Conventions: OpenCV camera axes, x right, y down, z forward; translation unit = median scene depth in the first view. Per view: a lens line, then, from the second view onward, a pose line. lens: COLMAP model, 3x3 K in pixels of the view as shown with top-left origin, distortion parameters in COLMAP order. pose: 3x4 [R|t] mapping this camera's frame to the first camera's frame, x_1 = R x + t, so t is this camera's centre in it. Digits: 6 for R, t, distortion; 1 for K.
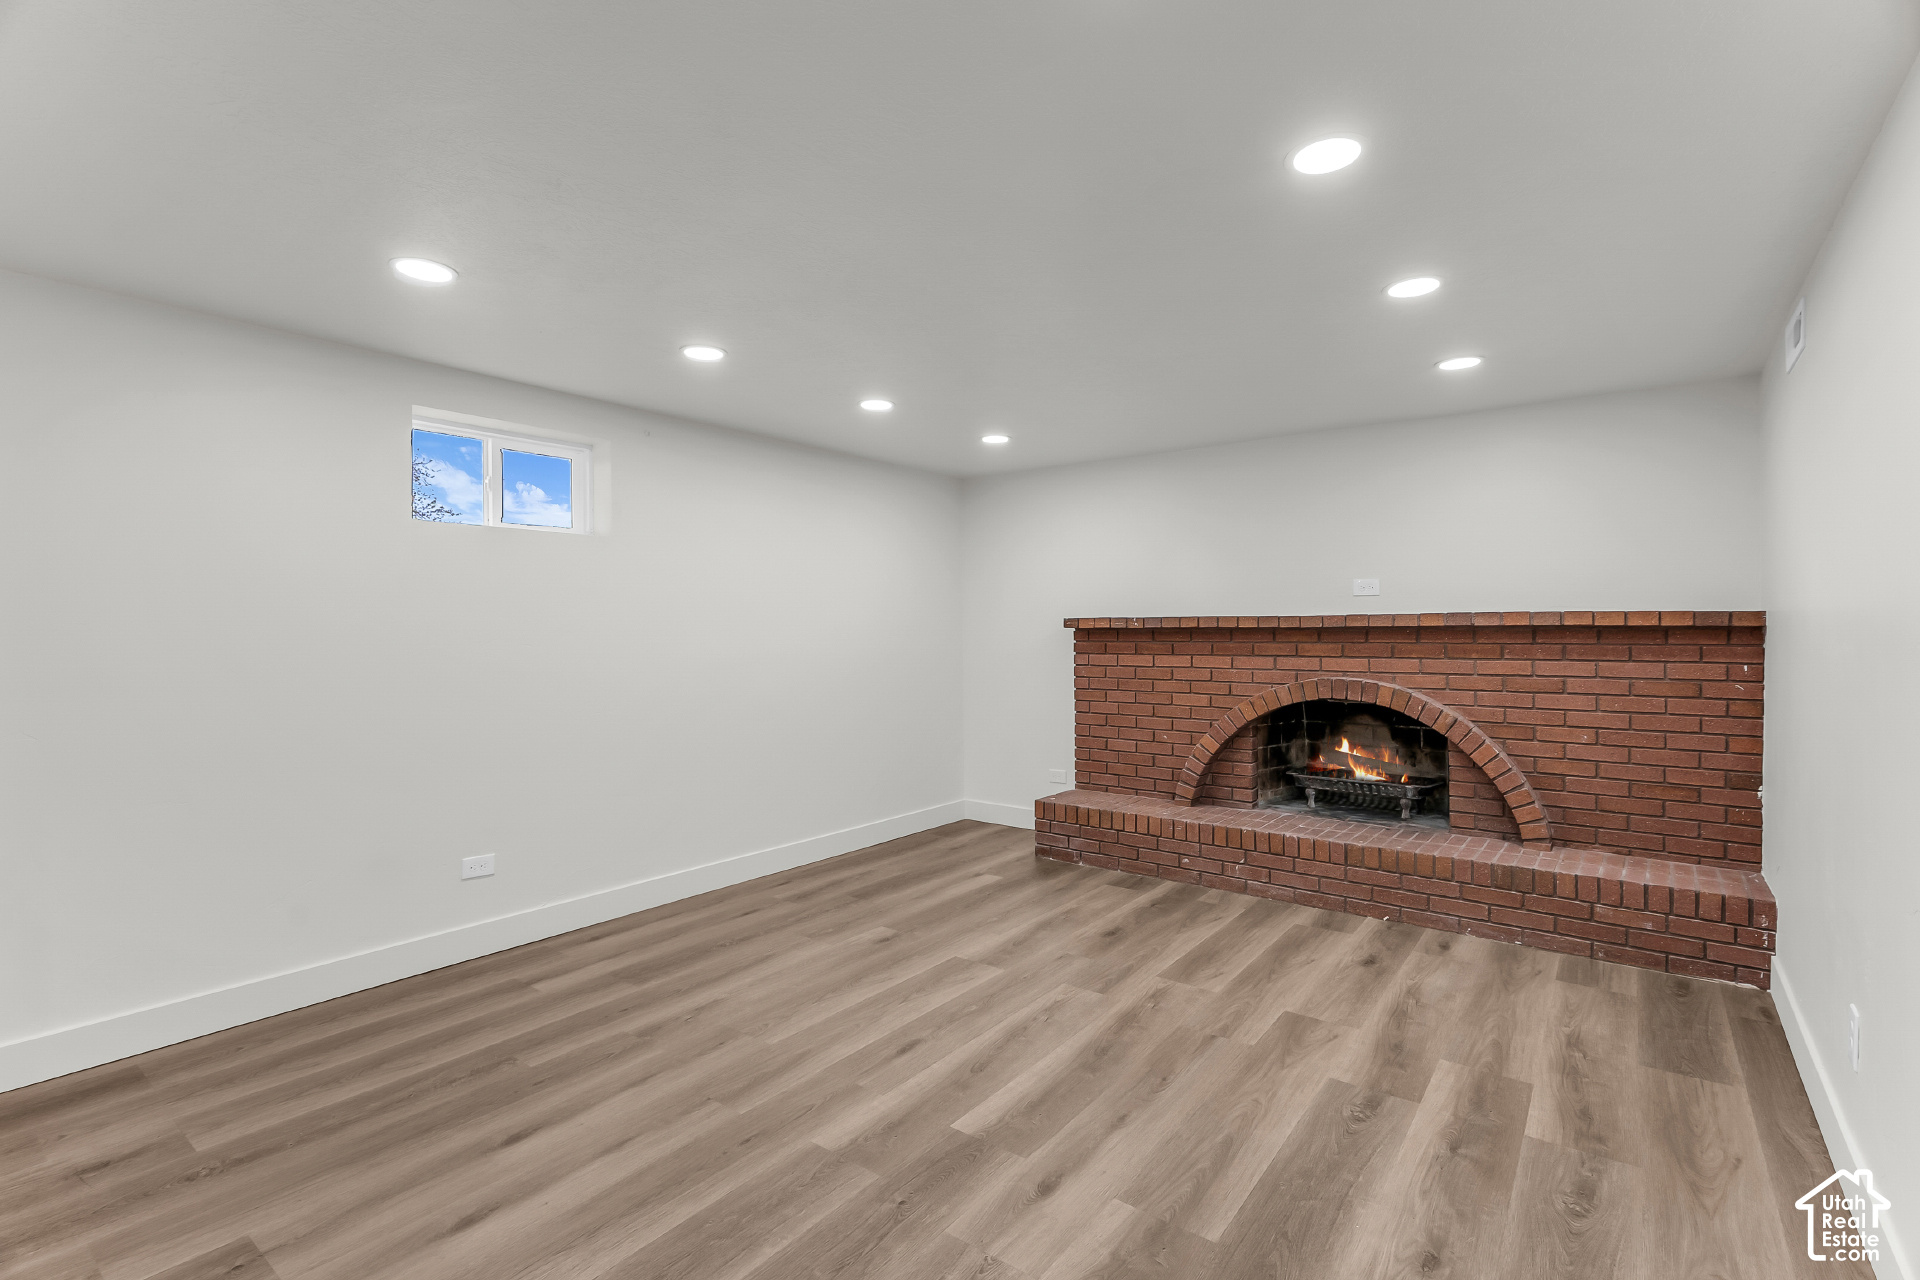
lens RADIAL K [[877.6, 0, 952.8], [0, 877.6, 637.5], [0, 0, 1]] dist [-0.010821, 0.003015]
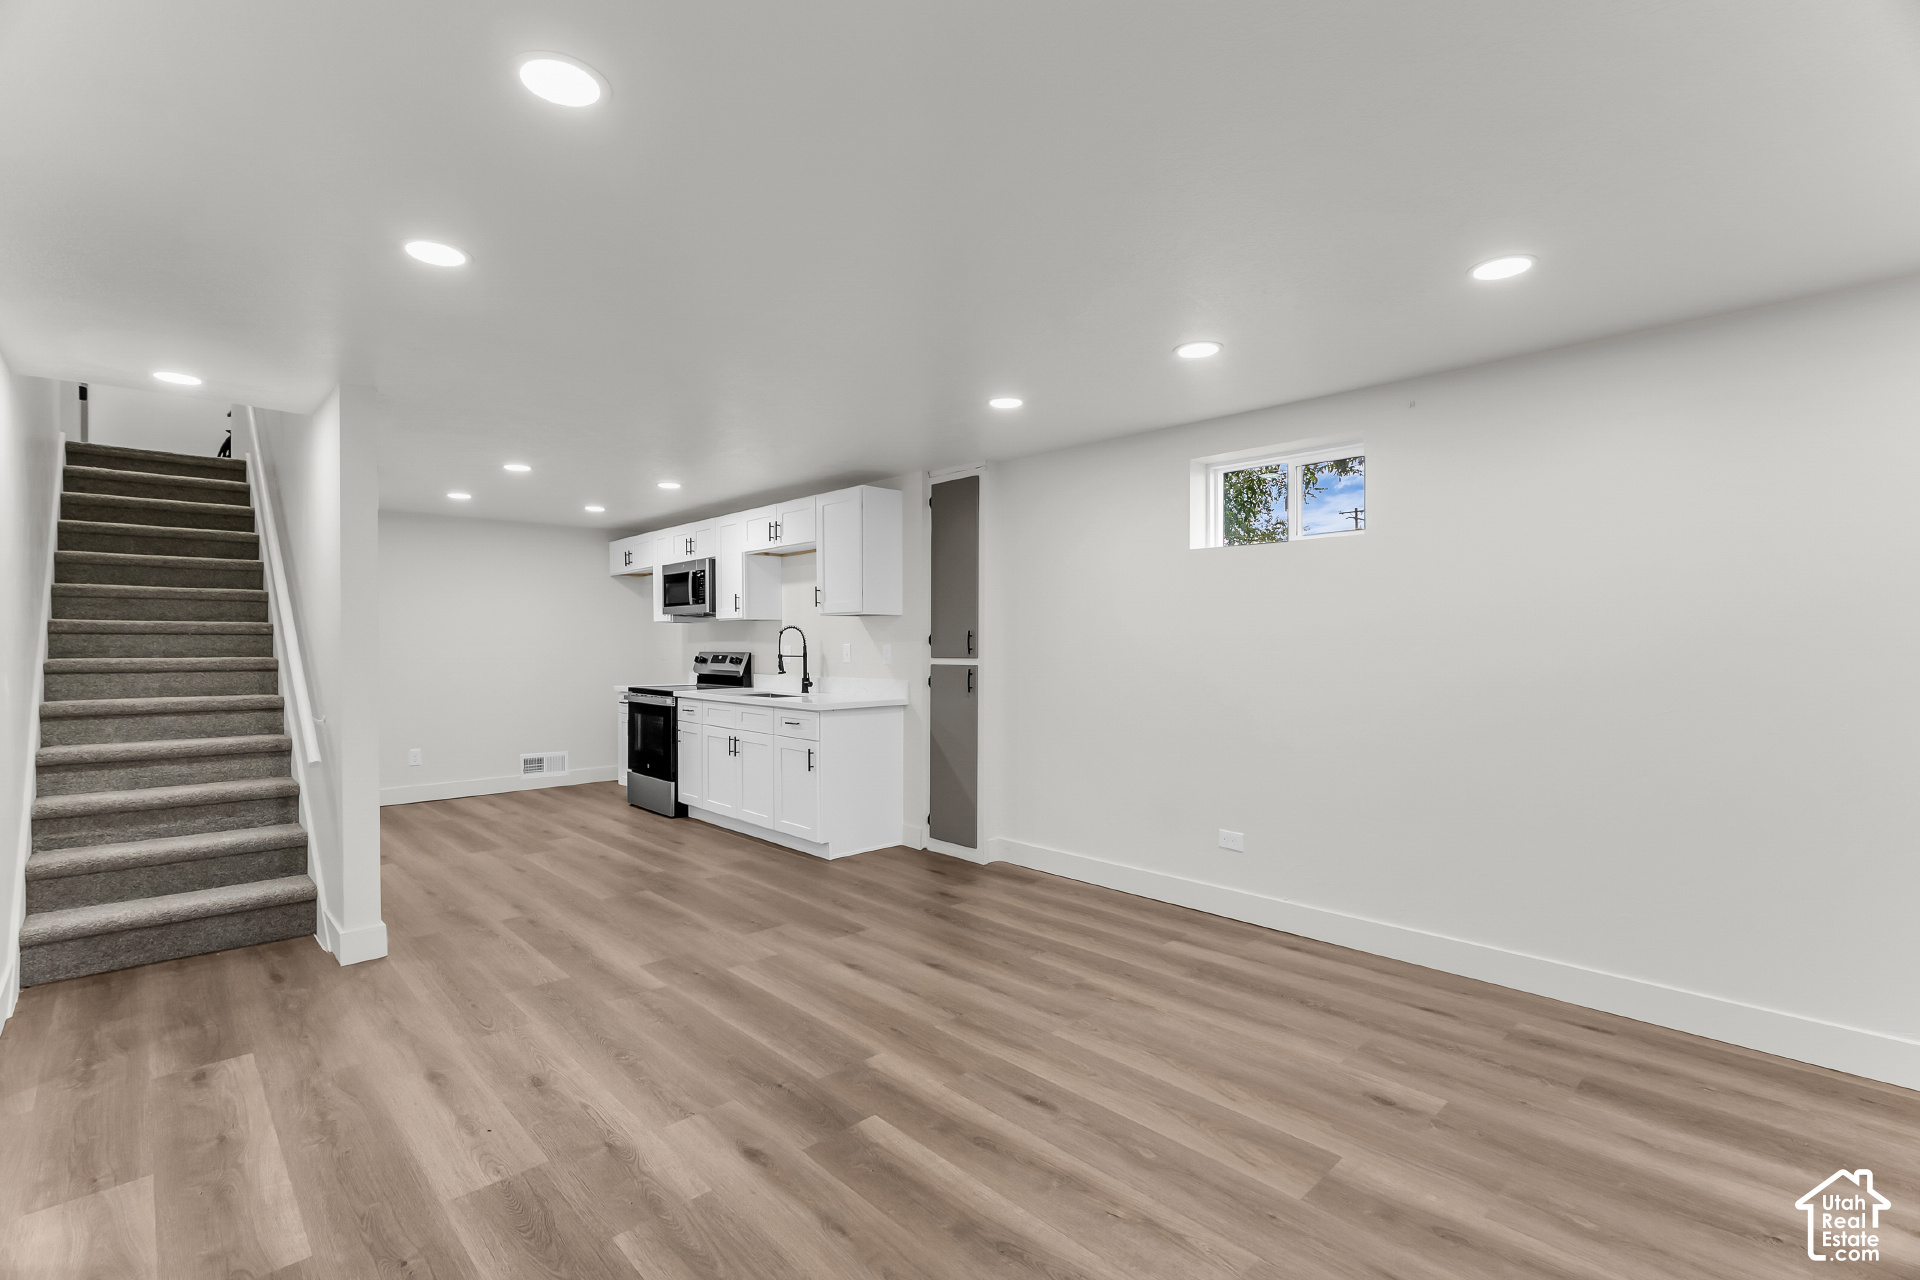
lens RADIAL K [[877.6, 0, 961.7], [0, 877.6, 636.4], [0, 0, 1]] dist [-0.010821, 0.003015]
pose [[-0.152476, 0.000705, -0.988307, 0.624193], [-0.004874, 0.999987, 0.001466, -0.007779], [0.988295, 0.005040, -0.152471, 0.778496]]
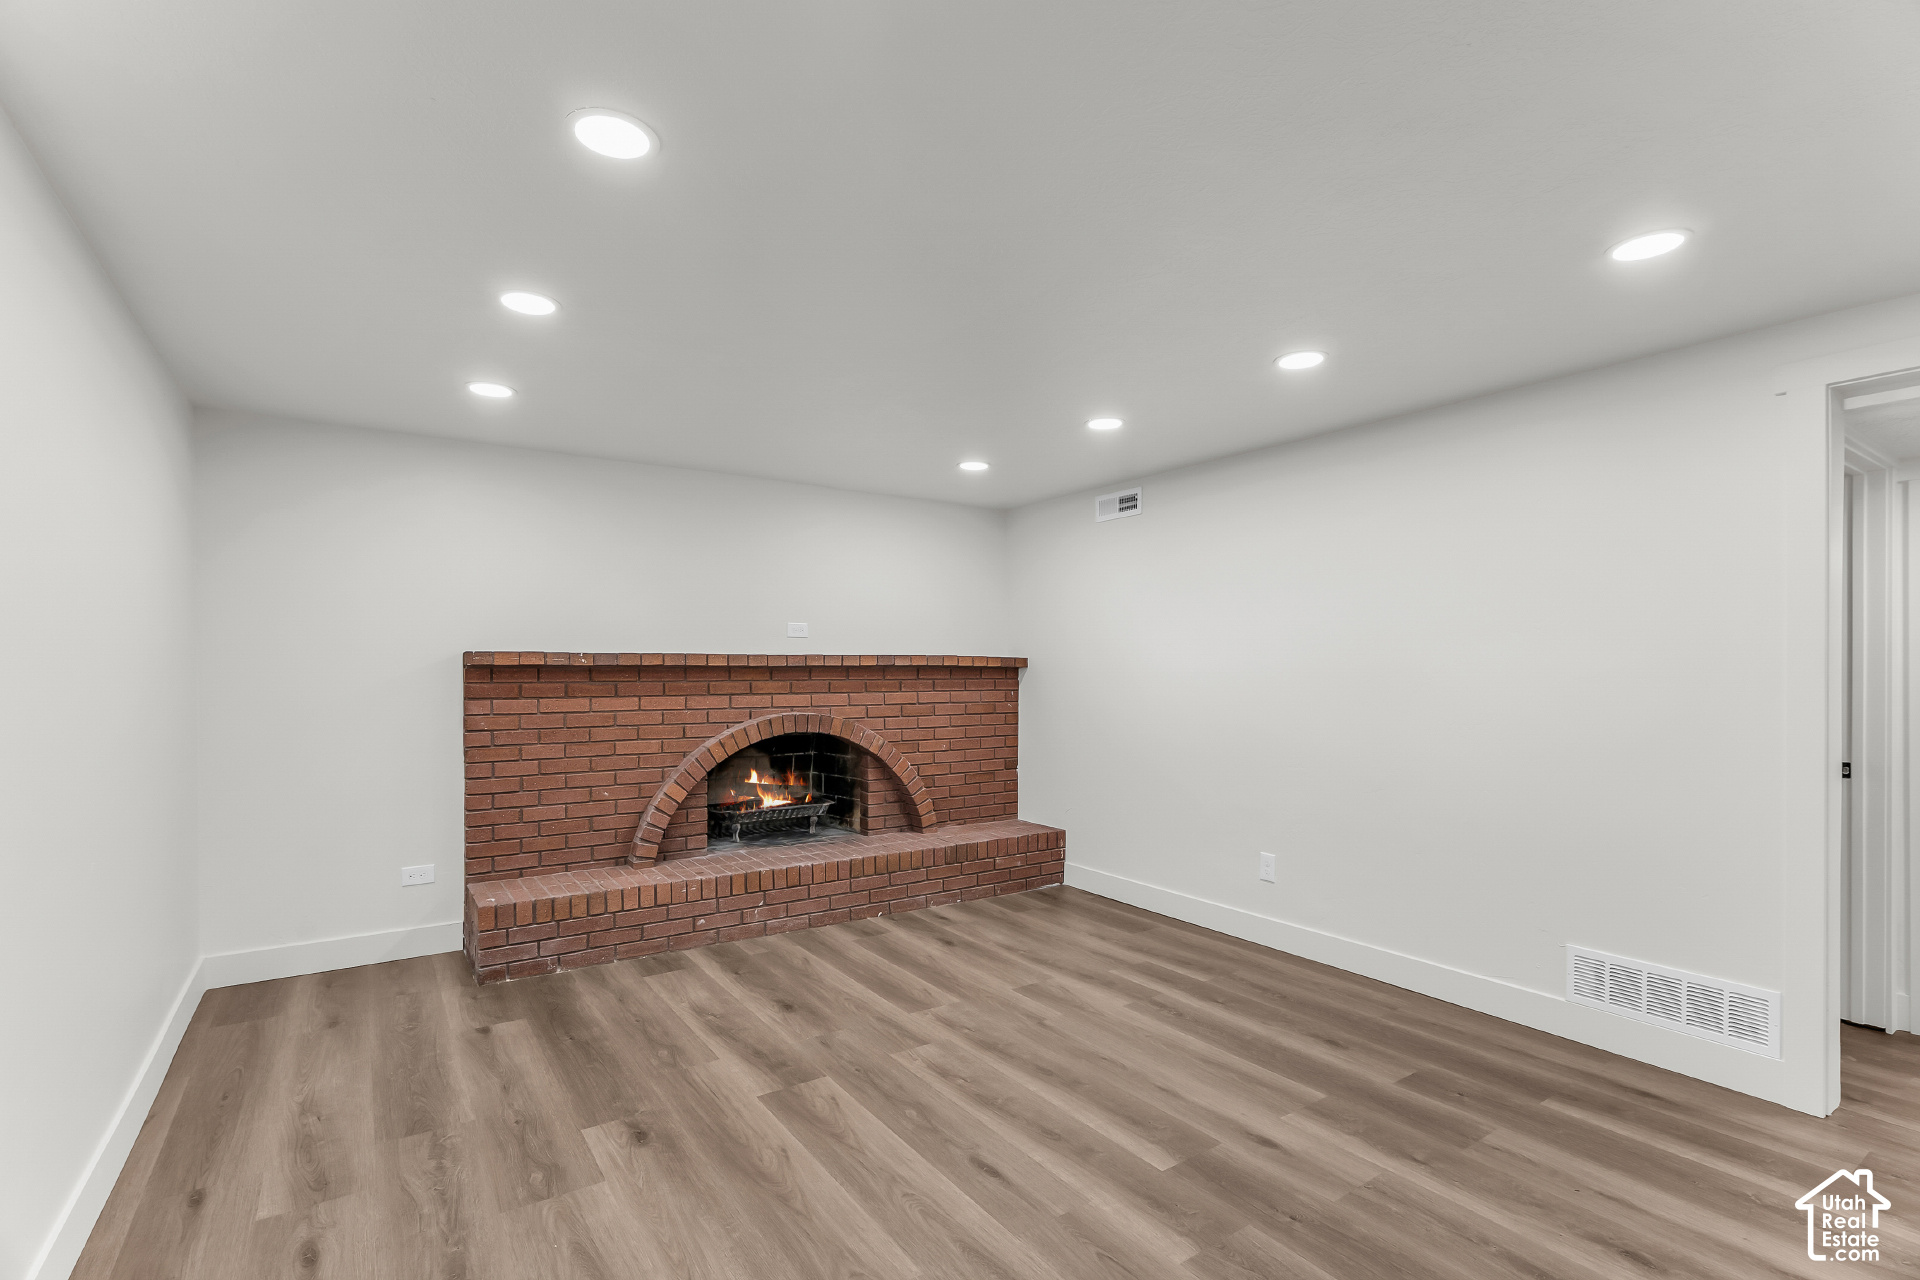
lens RADIAL K [[877.6, 0, 960.1], [0, 877.6, 660.8], [0, 0, 1]] dist [-0.010821, 0.003015]
pose [[0.312715, 0.011643, 0.949776, -0.628475], [0.005892, 0.999882, -0.014198, -0.001921], [-0.949829, 0.010036, 0.312609, 0.558796]]
